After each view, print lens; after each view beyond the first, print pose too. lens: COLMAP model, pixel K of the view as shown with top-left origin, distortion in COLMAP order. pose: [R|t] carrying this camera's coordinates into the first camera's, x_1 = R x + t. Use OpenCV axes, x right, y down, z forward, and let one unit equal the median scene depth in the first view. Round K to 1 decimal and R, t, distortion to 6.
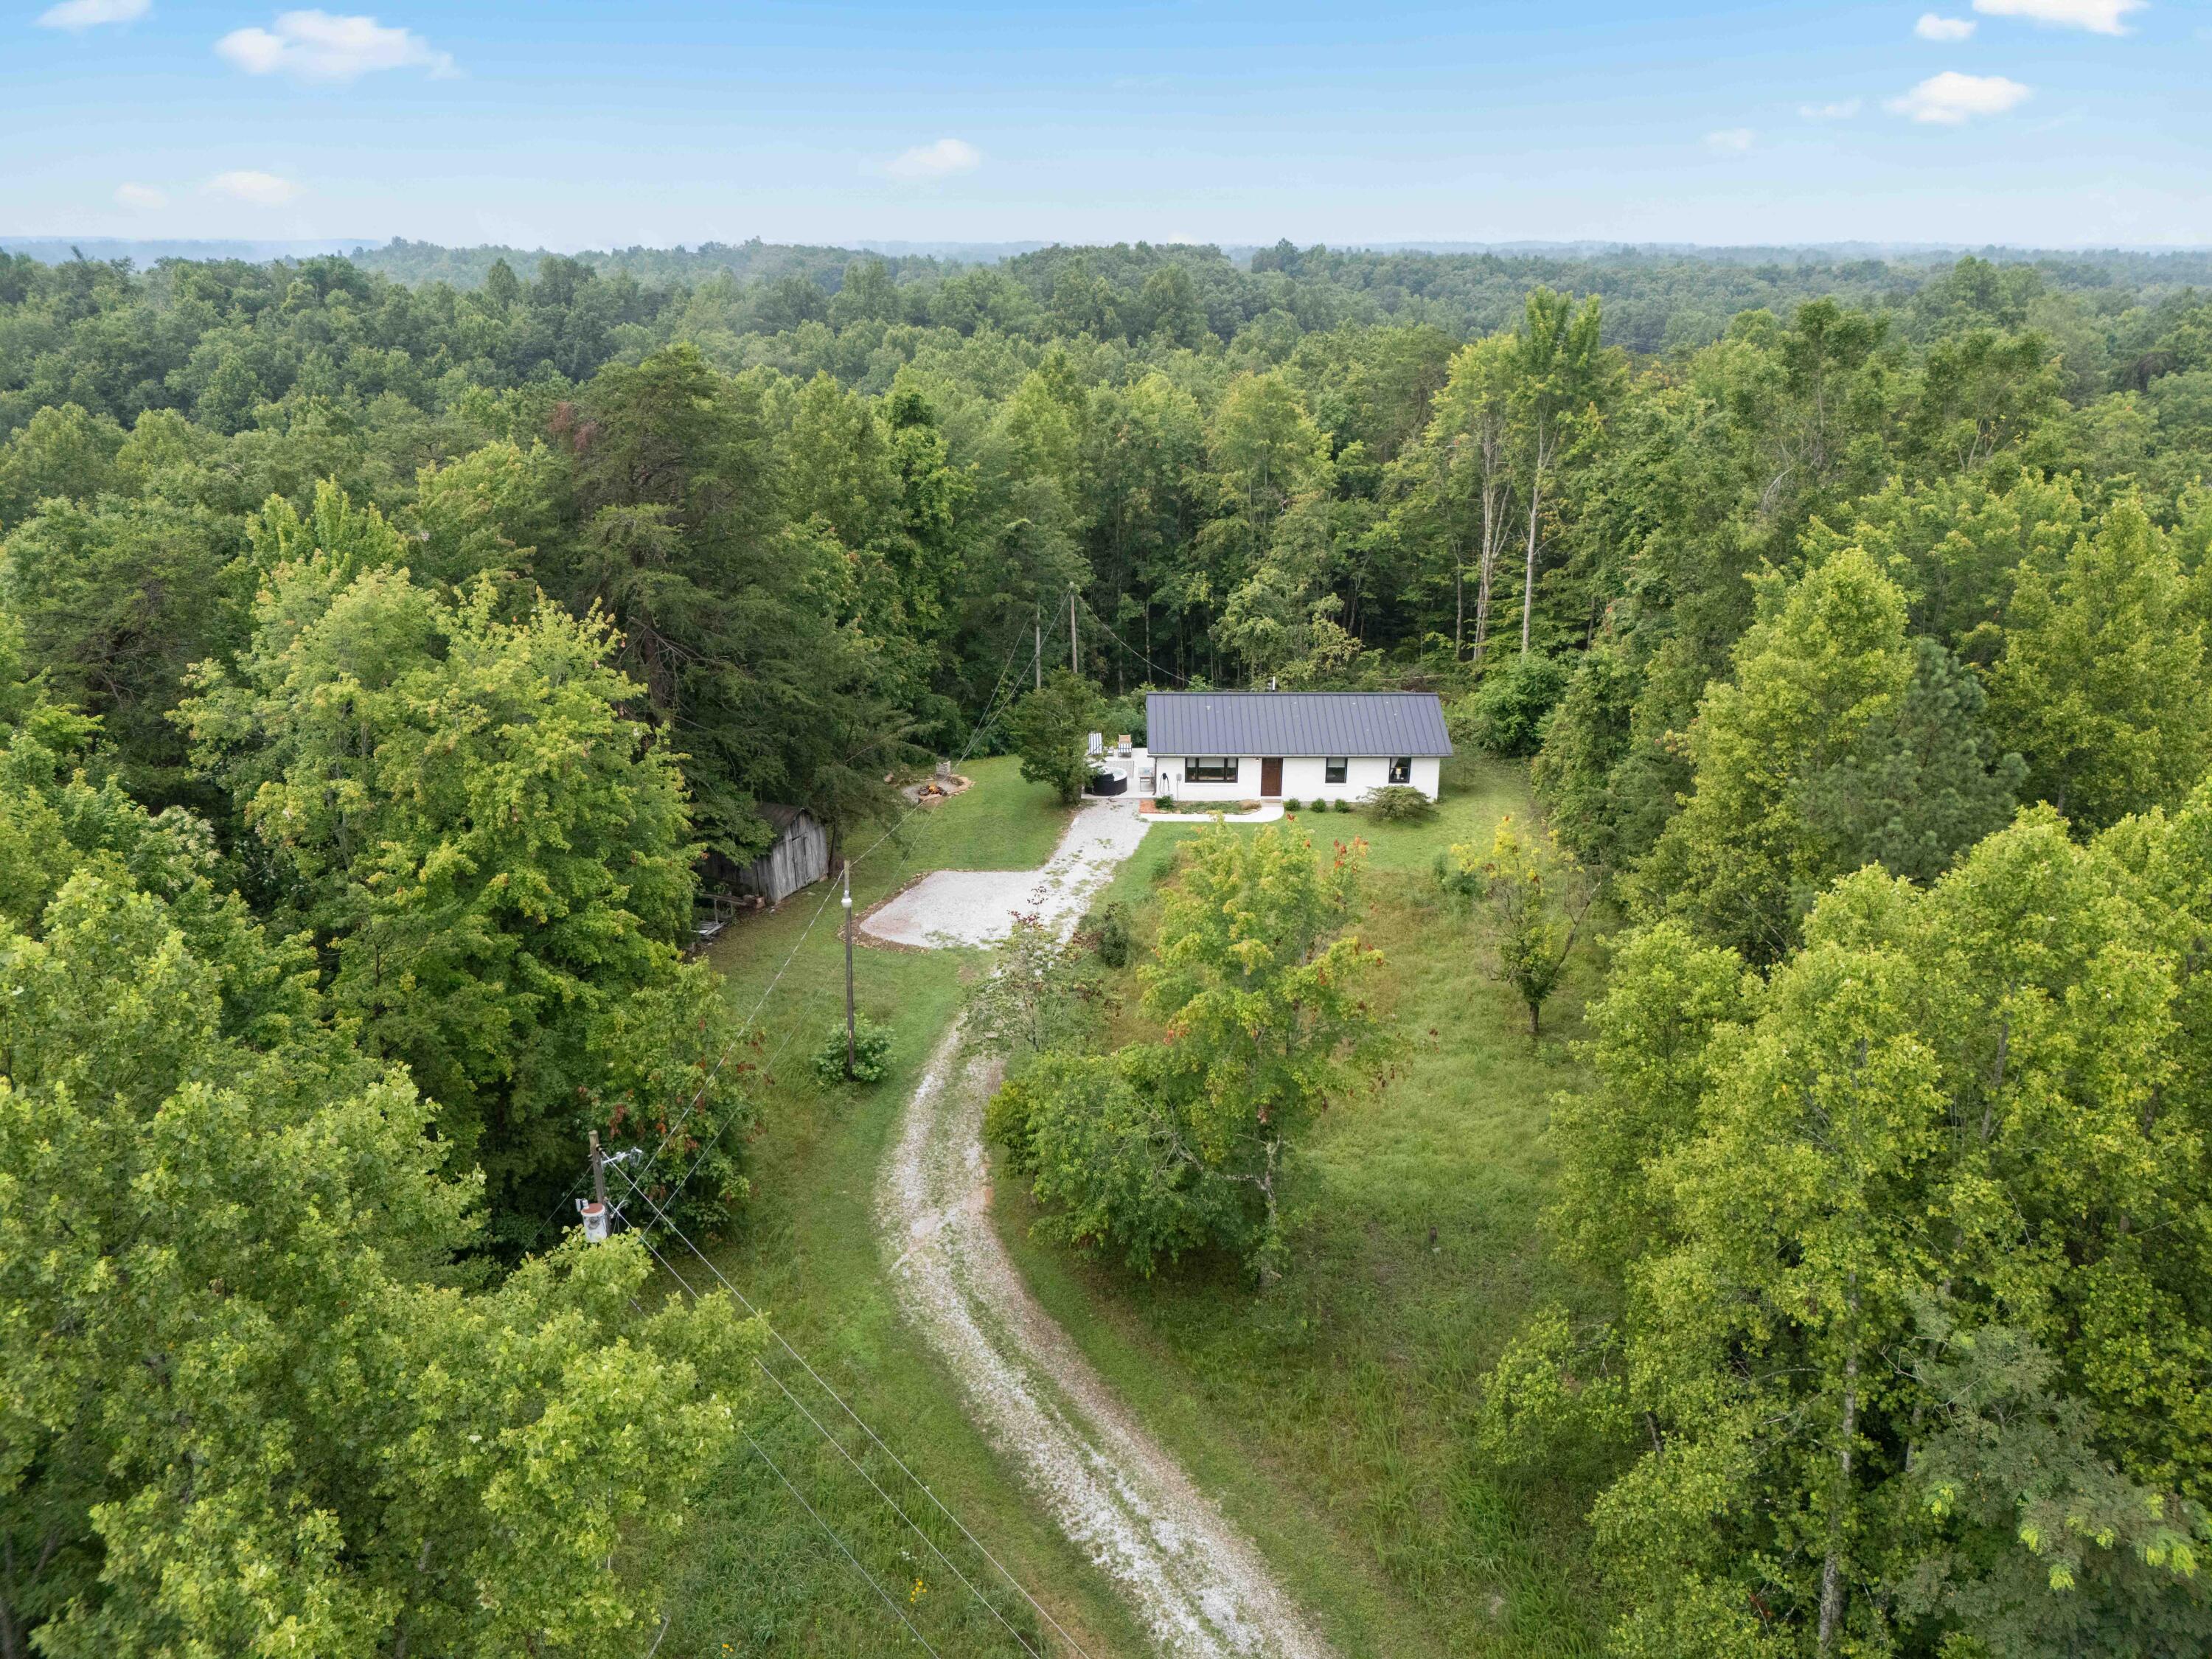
lens RADIAL K [[1620.4, 0, 1106.0], [0, 1620.4, 829.5], [0, 0, 1]] dist [0.071635, -0.087594]
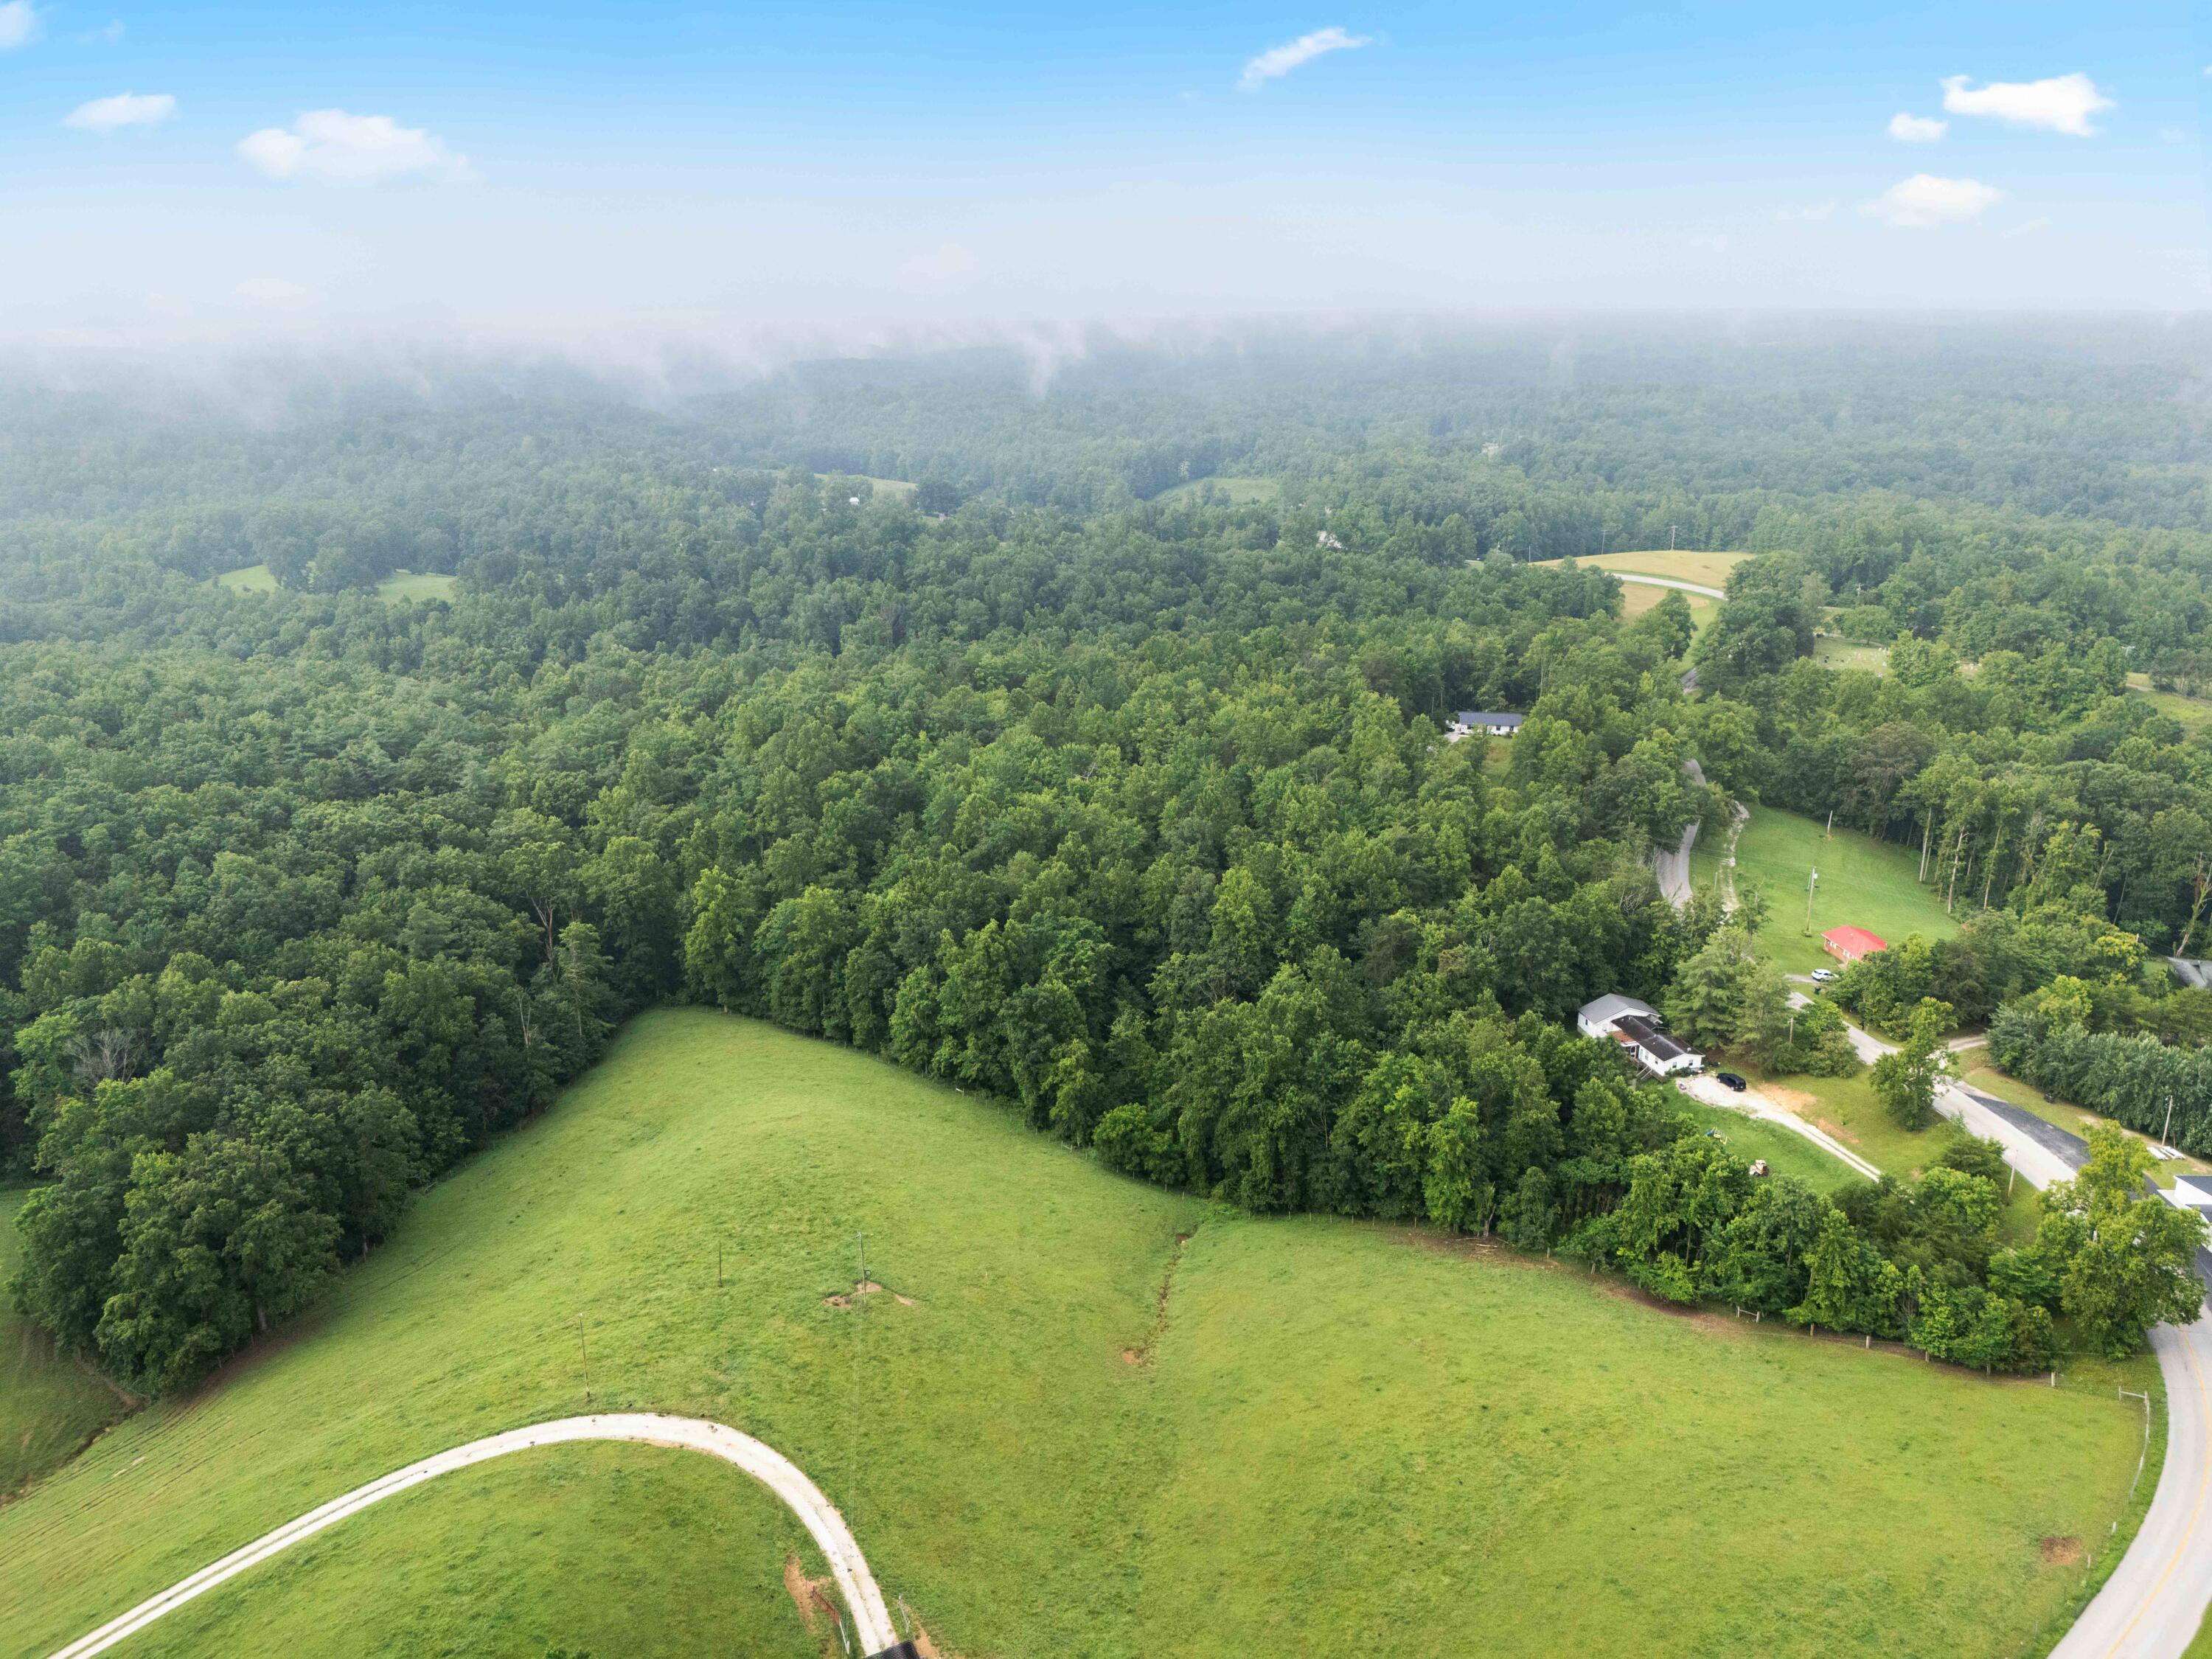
lens RADIAL K [[1644.8, 0, 1101.7], [0, 1644.8, 858.0], [0, 0, 1]] dist [0.009370, -0.001357]
pose [[0.988806, 0.040696, -0.143549, -0.305376], [-0.042441, 0.999057, -0.009115, 0.436546], [0.143043, 0.015106, 0.989601, -3.956666]]
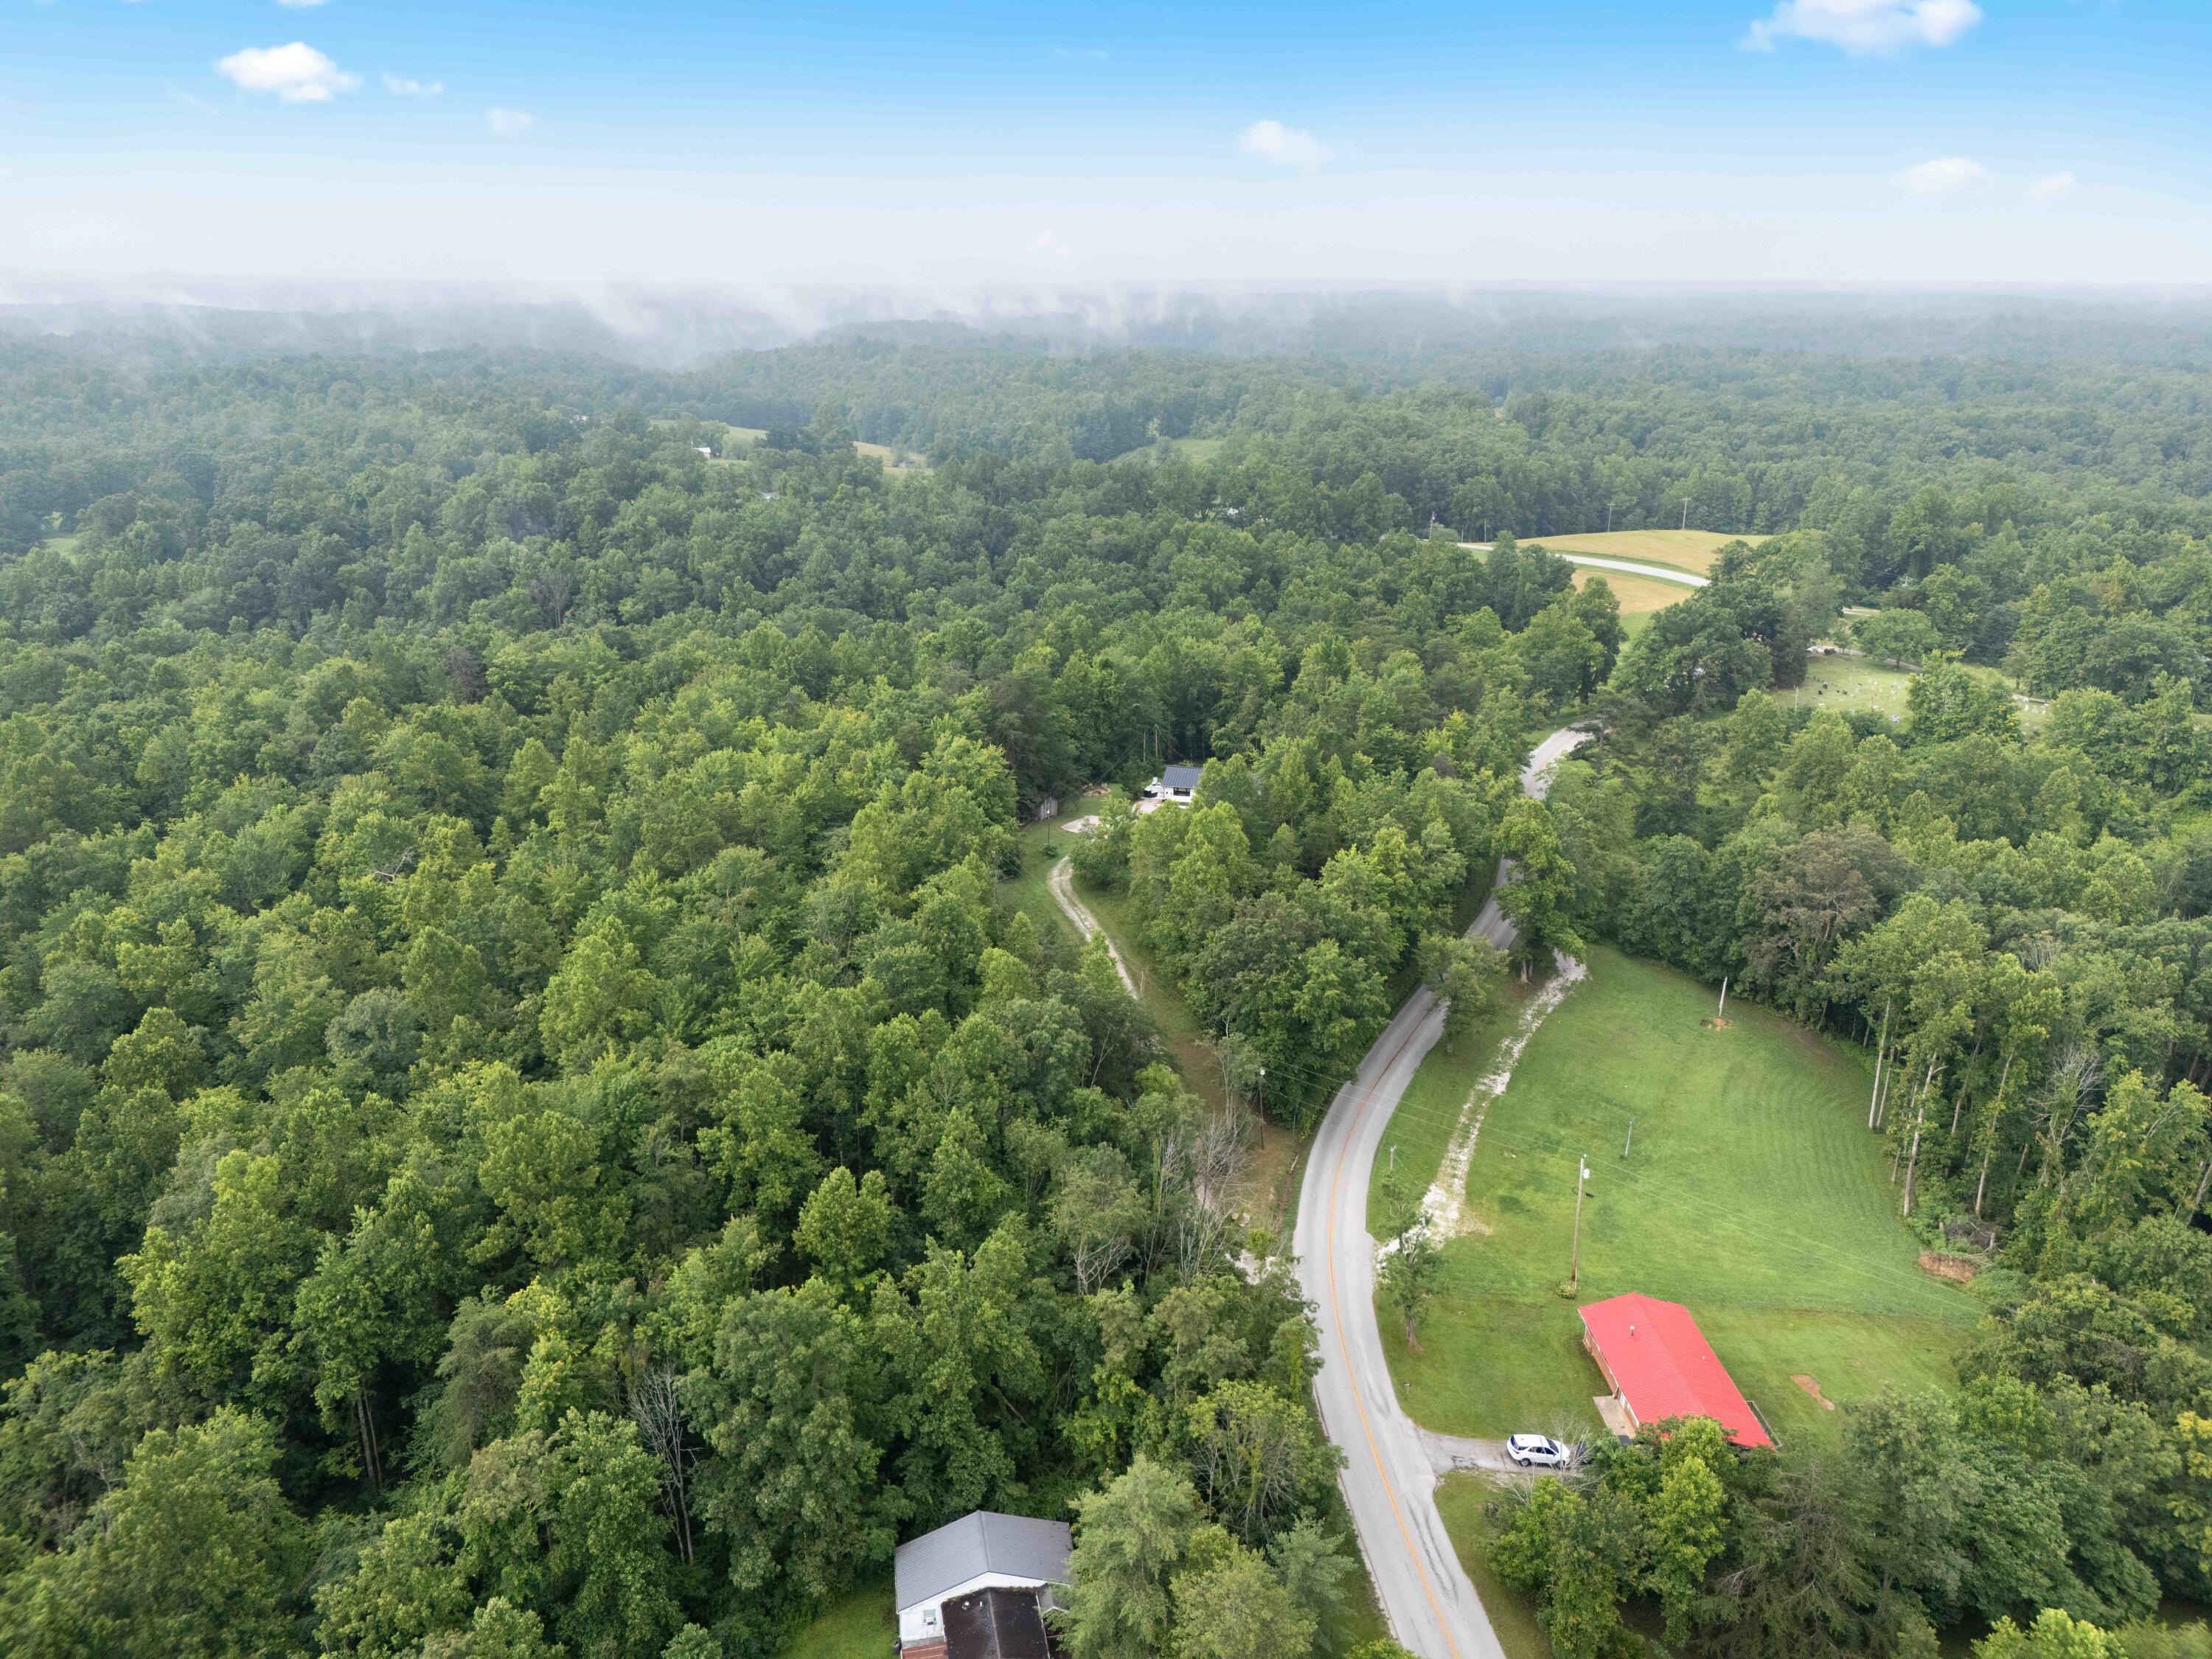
lens RADIAL K [[1620.4, 0, 1106.0], [0, 1620.4, 829.5], [0, 0, 1]] dist [0.071635, -0.087594]
pose [[0.973103, 0.074855, -0.217871, 0.577777], [-0.078374, 0.996896, -0.007540, 0.067756], [0.216630, 0.024413, 0.975948, -1.977170]]
